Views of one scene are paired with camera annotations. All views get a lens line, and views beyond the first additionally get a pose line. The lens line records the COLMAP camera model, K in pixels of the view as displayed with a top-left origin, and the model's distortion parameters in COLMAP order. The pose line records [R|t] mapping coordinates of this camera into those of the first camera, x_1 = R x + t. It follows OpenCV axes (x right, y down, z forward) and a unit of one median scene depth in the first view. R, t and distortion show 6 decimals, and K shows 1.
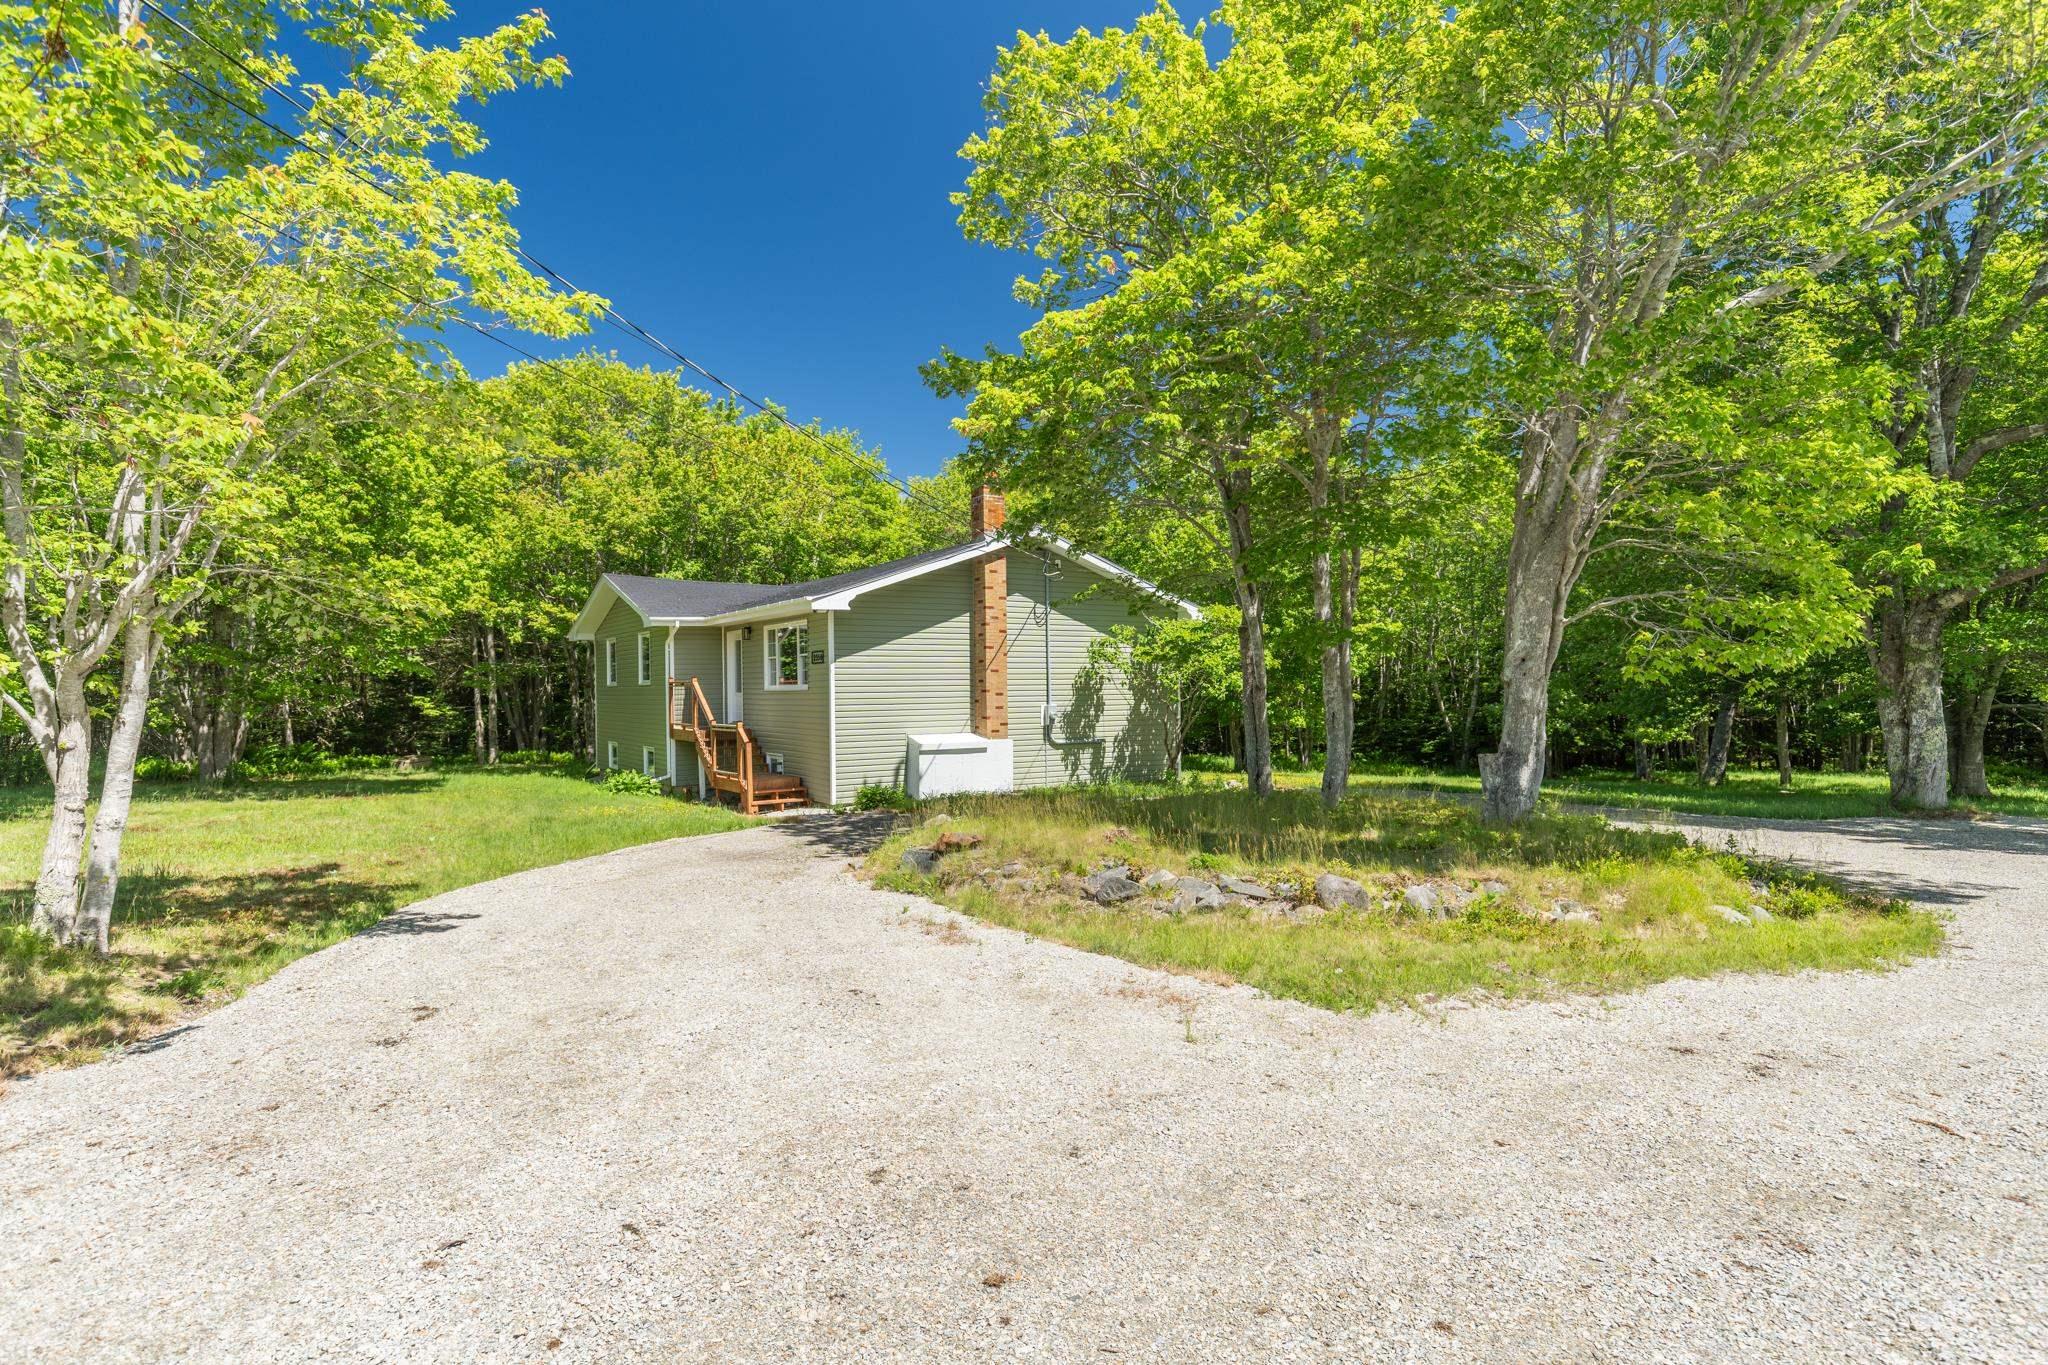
lens RADIAL K [[1098.1, 0, 1024.5], [0, 1098.1, 688.7], [0, 0, 1]] dist [0.000415, 0.000057]
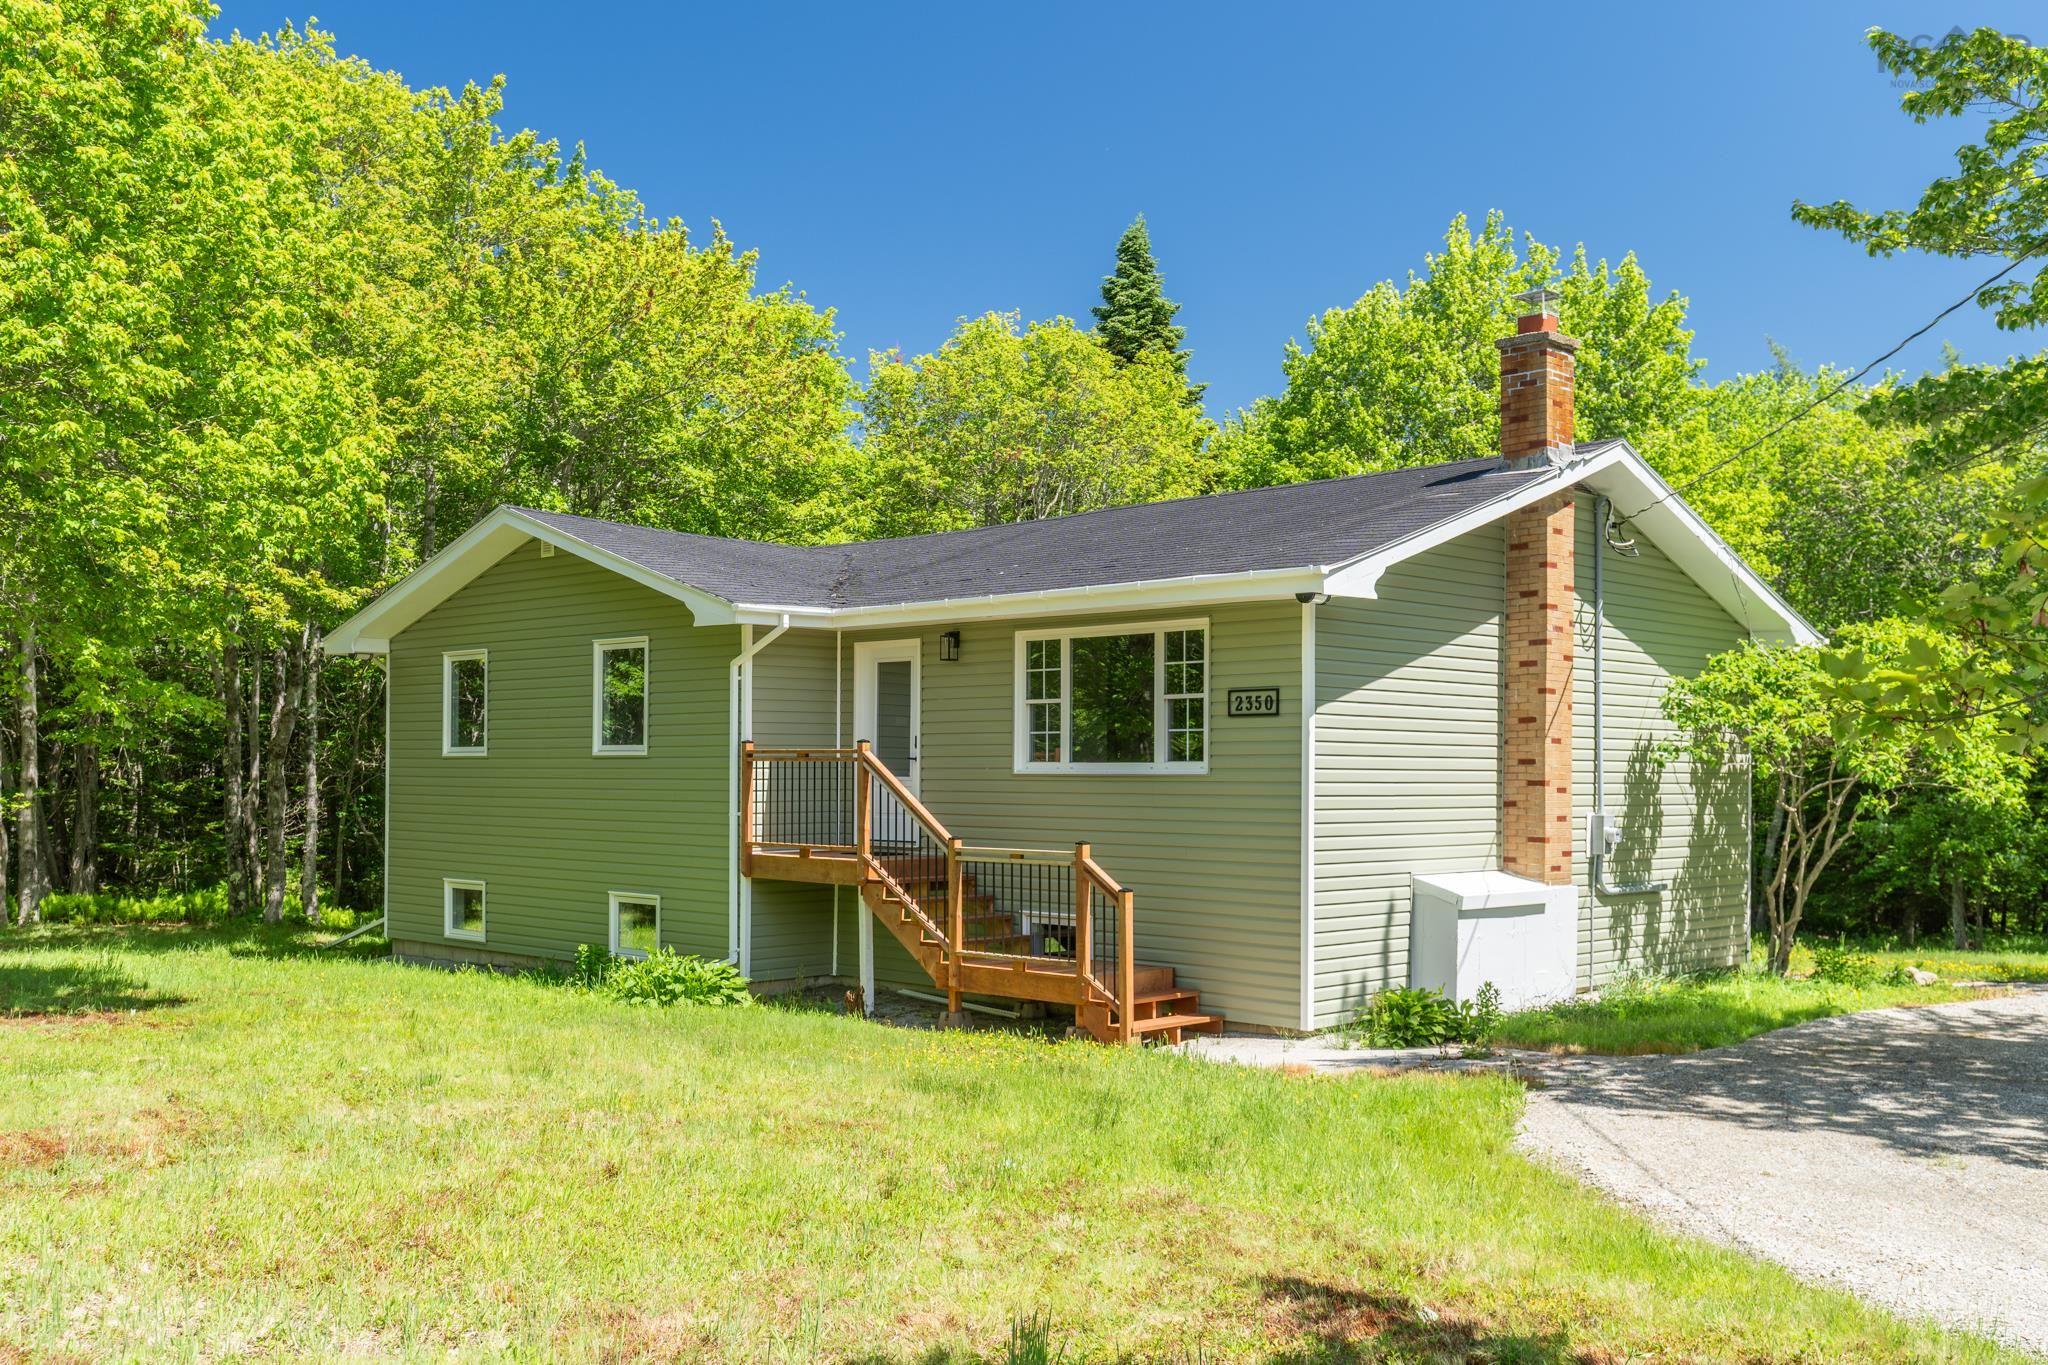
lens RADIAL K [[1984.4, 0, 1023.5], [0, 1984.4, 681.6], [0, 0, 1]] dist [0.018039, 0.000000]
pose [[0.976458, 0.029366, 0.213697, -0.431866], [-0.018170, 0.998366, -0.054170, 0.008765], [-0.214939, 0.049011, 0.975397, 0.211431]]
